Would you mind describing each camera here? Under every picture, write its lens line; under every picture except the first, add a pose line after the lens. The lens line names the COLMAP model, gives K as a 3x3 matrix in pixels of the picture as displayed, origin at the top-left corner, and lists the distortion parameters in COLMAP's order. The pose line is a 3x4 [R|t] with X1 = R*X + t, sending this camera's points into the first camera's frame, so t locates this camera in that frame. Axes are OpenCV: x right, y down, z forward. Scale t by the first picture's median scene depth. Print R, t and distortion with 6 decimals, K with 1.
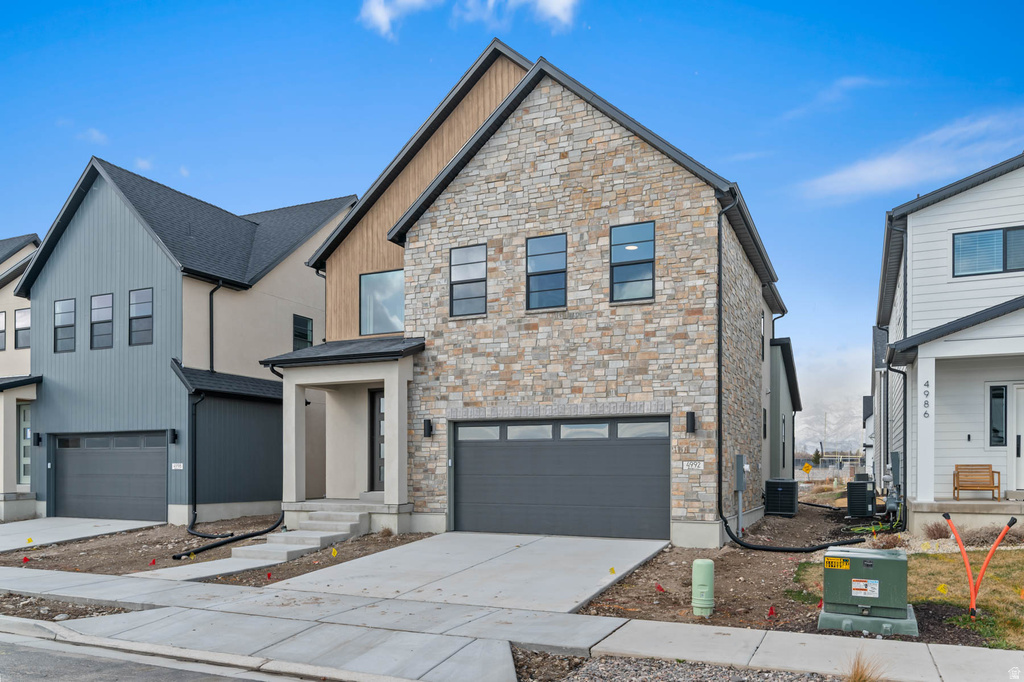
lens RADIAL K [[722.8, 0, 523.7], [0, 722.8, 337.9], [0, 0, 1]] dist [0.000212, -0.000504]
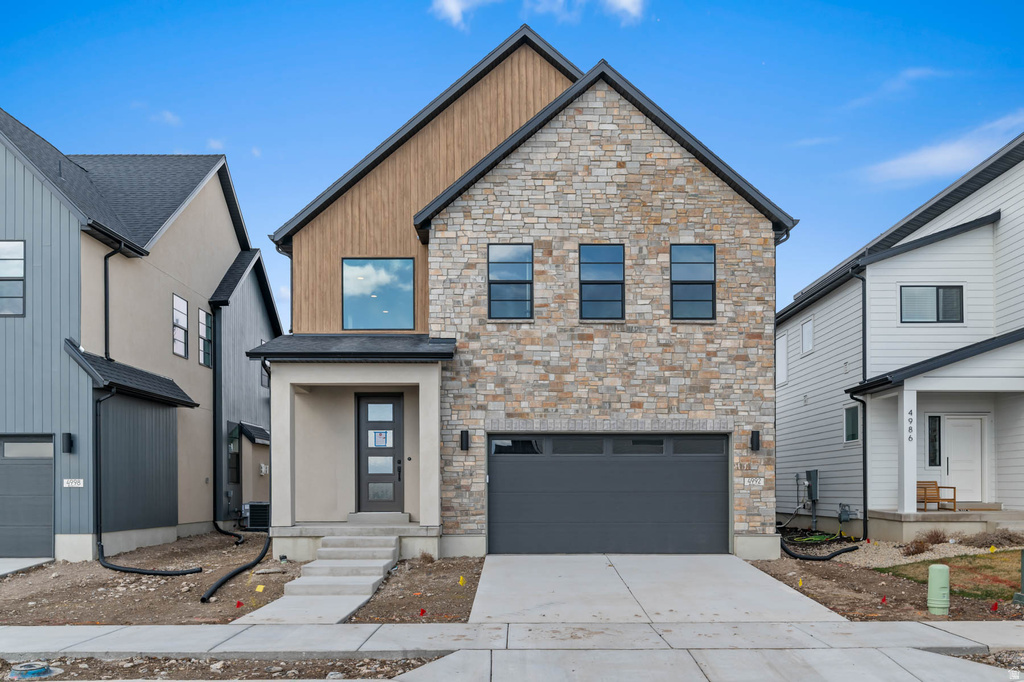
lens RADIAL K [[776.3, 0, 512.0], [0, 776.3, 341.0], [0, 0, 1]] dist [0.000155, 0.001550]
pose [[0.911938, 0.073856, 0.403627, -0.485603], [-0.071014, 0.997232, -0.022029, 0.019159], [-0.404137, -0.008574, 0.914658, 0.095688]]
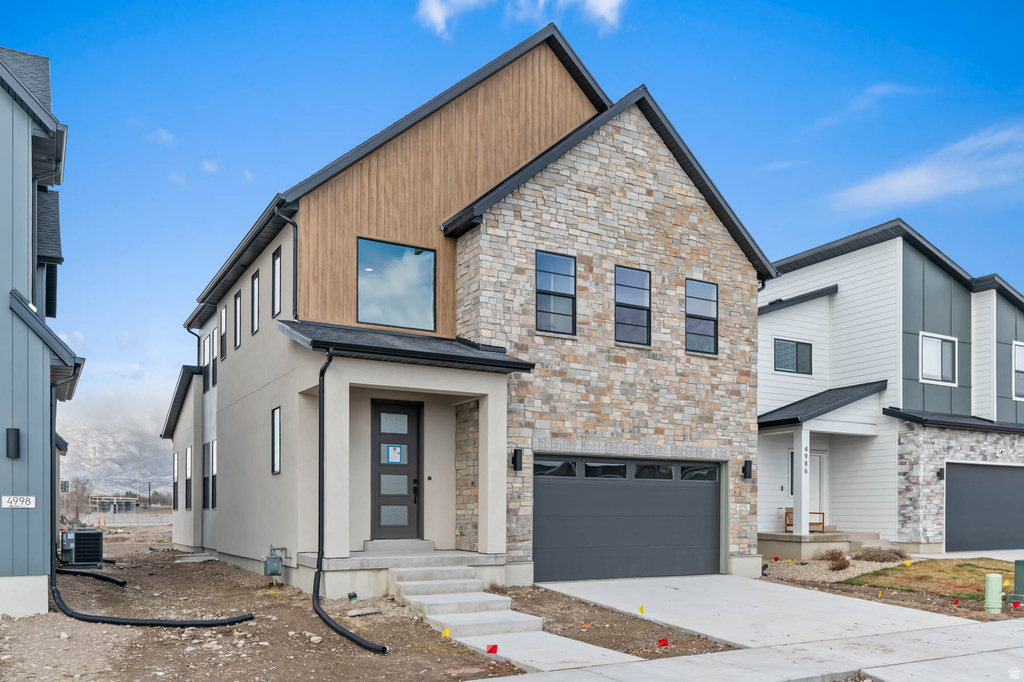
lens RADIAL K [[823.8, 0, 513.9], [0, 823.8, 362.4], [0, 0, 1]] dist [-0.001081, 0.001919]
pose [[0.587157, 0.146188, 0.796163, -0.915199], [-0.146336, 0.986521, -0.073220, 0.085969], [-0.796136, -0.073515, 0.600636, 0.453407]]
